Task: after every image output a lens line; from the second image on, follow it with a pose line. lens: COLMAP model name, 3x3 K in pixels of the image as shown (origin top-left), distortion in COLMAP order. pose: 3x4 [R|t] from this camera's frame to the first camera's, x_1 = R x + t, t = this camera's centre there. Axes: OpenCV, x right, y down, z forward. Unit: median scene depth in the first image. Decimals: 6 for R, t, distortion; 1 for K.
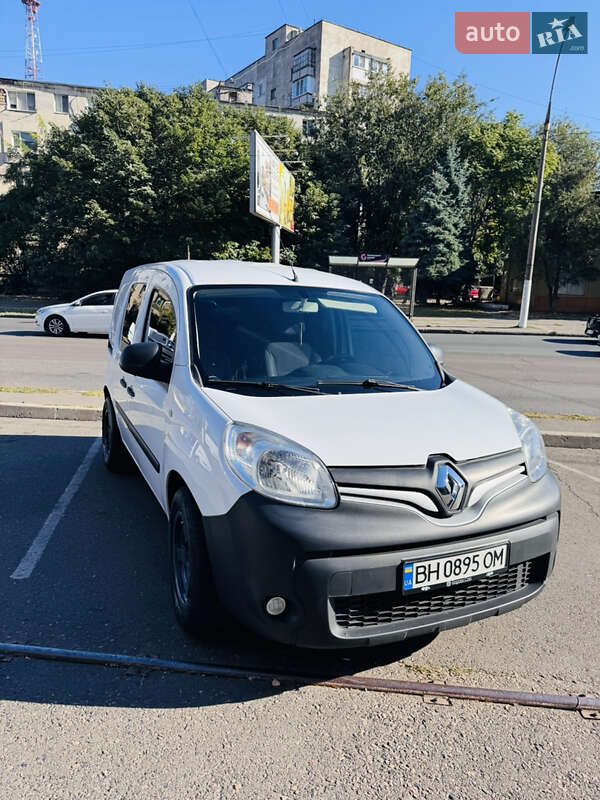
lens RADIAL K [[564.2, 0, 297.2], [0, 564.2, 395.3], [0, 0, 1]] dist [0.047272, -0.069677]
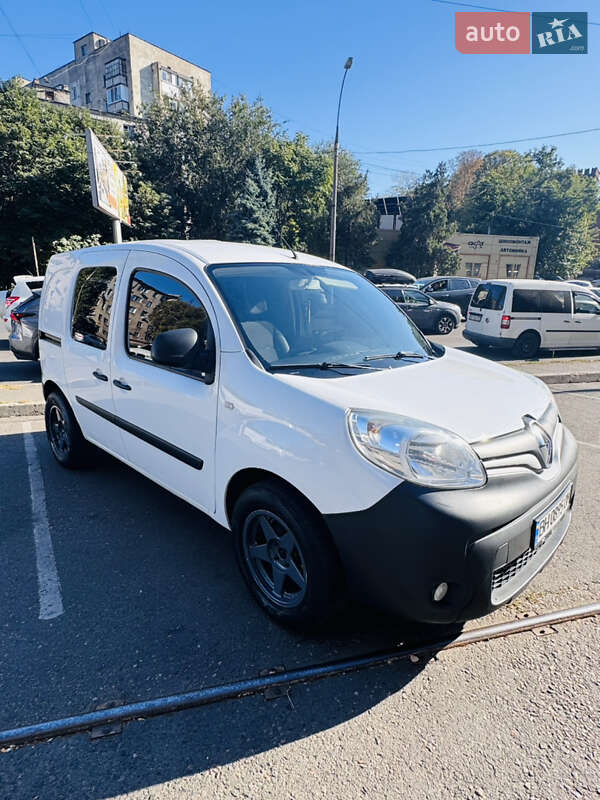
lens RADIAL K [[449.4, 0, 297.9], [0, 449.4, 401.5], [0, 0, 1]] dist [-0.016346, 0.011356]
pose [[0.934432, -0.114898, 0.337099, -0.040870], [0.085853, 0.991288, 0.099890, -0.004214], [-0.345640, -0.064400, 0.936155, 0.032461]]
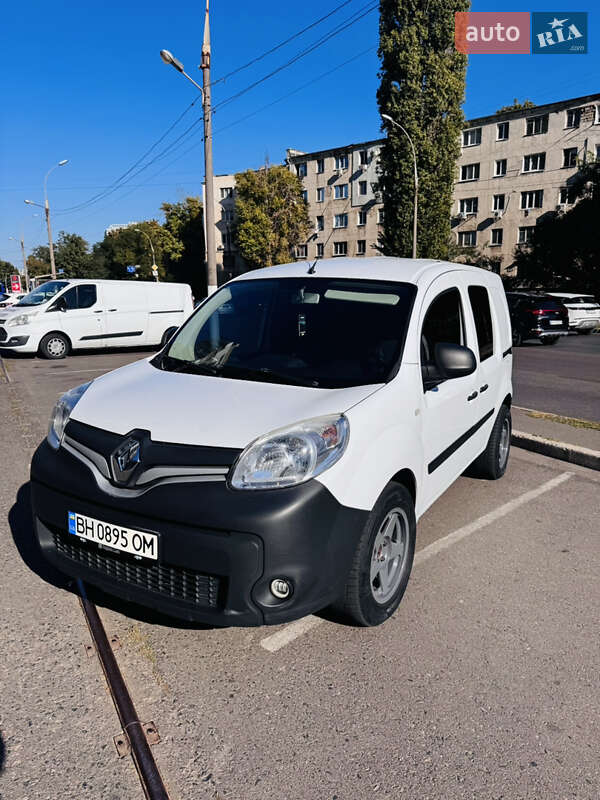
lens RADIAL K [[566.3, 0, 302.0], [0, 566.3, 396.7], [0, 0, 1]] dist [0.032850, -0.050062]
pose [[0.573190, 0.112994, -0.811594, 0.115959], [-0.132272, 0.990217, 0.044445, -0.003768], [0.808676, 0.081876, 0.582528, 0.058099]]
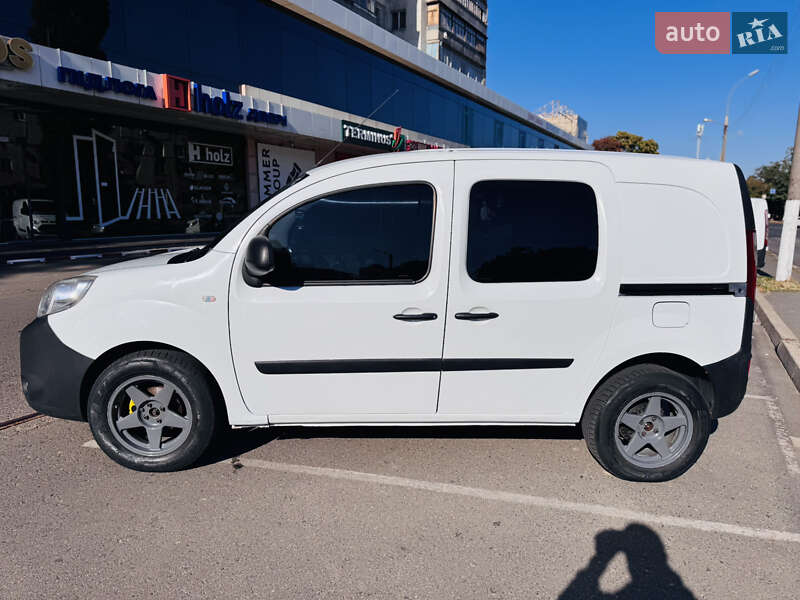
lens RADIAL K [[566.8, 0, 400.0], [0, 566.8, 300.0], [0, 0, 1]] dist [0.025617, -0.036834]
pose [[-0.382687, 0.104236, -0.917979, 0.129617], [-0.198020, 0.961269, 0.191702, -0.028867], [0.902407, 0.255140, -0.347224, 0.220402]]
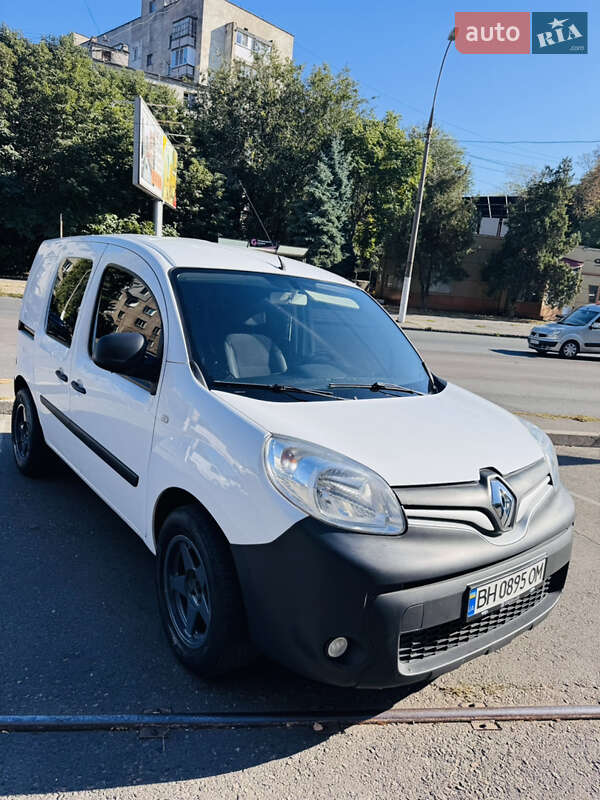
lens RADIAL K [[566.8, 0, 302.0], [0, 566.8, 399.1], [0, 0, 1]] dist [0.025617, -0.036834]
pose [[0.971524, 0.011251, 0.236675, -0.025442], [-0.018830, 0.999379, 0.029788, -0.003069], [-0.236193, -0.033397, 0.971132, 0.014399]]
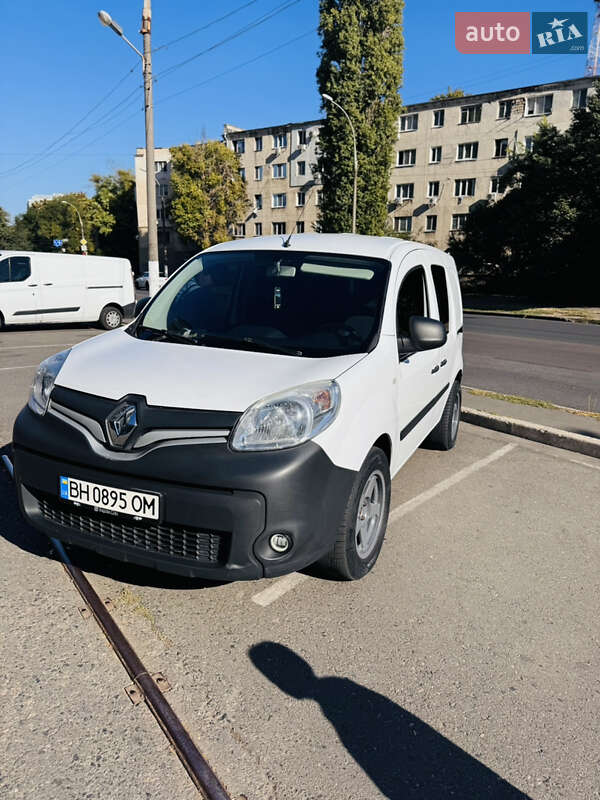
lens RADIAL K [[566.8, 0, 302.0], [0, 566.8, 399.1], [0, 0, 1]] dist [0.025617, -0.036834]
pose [[0.661251, 0.142430, -0.736520, 0.113453], [-0.141744, 0.987847, 0.063774, 0.000166], [0.736652, 0.062227, 0.673403, 0.048088]]
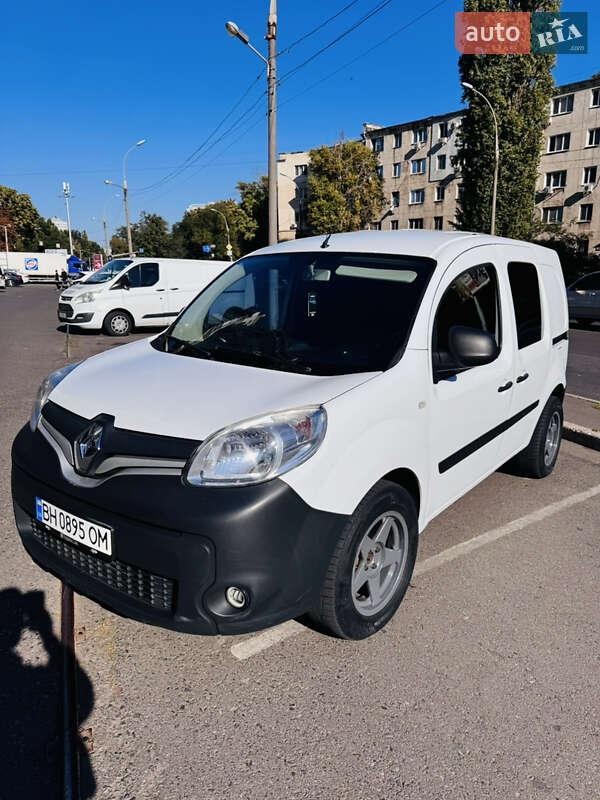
lens RADIAL K [[566.8, 0, 302.0], [0, 566.8, 399.1], [0, 0, 1]] dist [0.025617, -0.036834]
pose [[0.462710, 0.160674, -0.871827, 0.115082], [-0.152346, 0.983220, 0.100347, -0.006488], [0.873321, 0.086387, 0.479424, 0.076161]]
